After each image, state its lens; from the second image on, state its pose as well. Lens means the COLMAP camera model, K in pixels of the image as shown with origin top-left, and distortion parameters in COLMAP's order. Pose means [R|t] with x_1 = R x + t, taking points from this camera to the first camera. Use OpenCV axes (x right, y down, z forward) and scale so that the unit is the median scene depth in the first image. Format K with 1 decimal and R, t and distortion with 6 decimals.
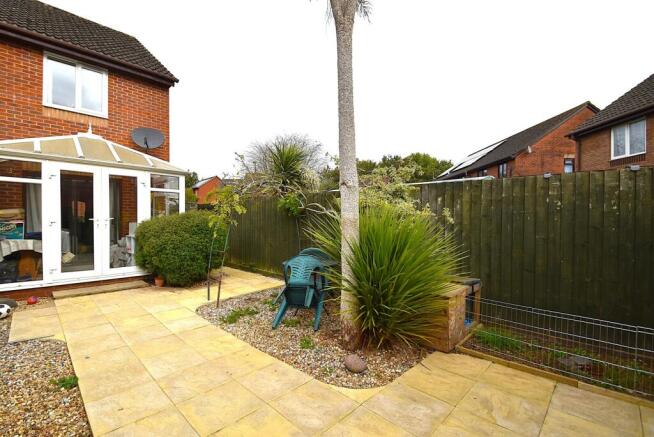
lens RADIAL K [[279.7, 0, 317.5], [0, 279.7, 222.5], [0, 0, 1]] dist [-0.000335, -0.000384]
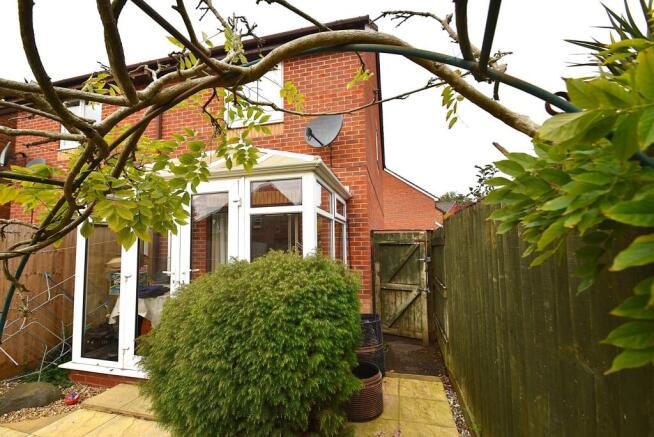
lens RADIAL K [[301.6, 0, 326.1], [0, 301.6, 220.9], [0, 0, 1]] dist [-0.011987, 0.000070]
pose [[0.481430, -0.096054, -0.871205, -0.058608], [0.011272, 0.994573, -0.103427, -0.043562], [0.876412, 0.039973, 0.479900, 0.861585]]
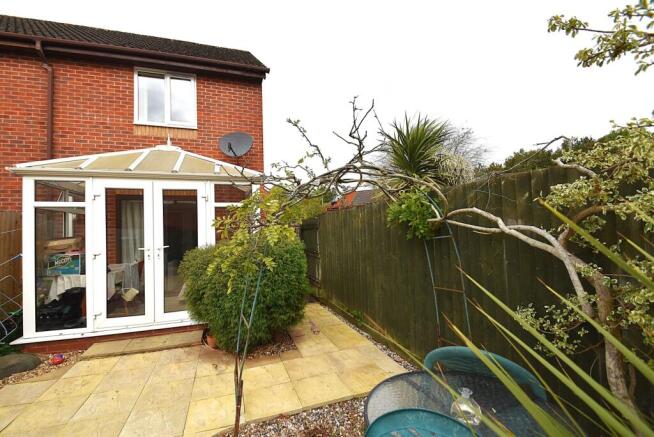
lens RADIAL K [[279.7, 0, 317.5], [0, 279.7, 222.5], [0, 0, 1]] dist [-0.000335, -0.000384]
pose [[0.879525, -0.044536, -0.473764, -0.010481], [0.027098, 0.998683, -0.043574, -0.032089], [0.475080, 0.025486, 0.879573, 0.481841]]
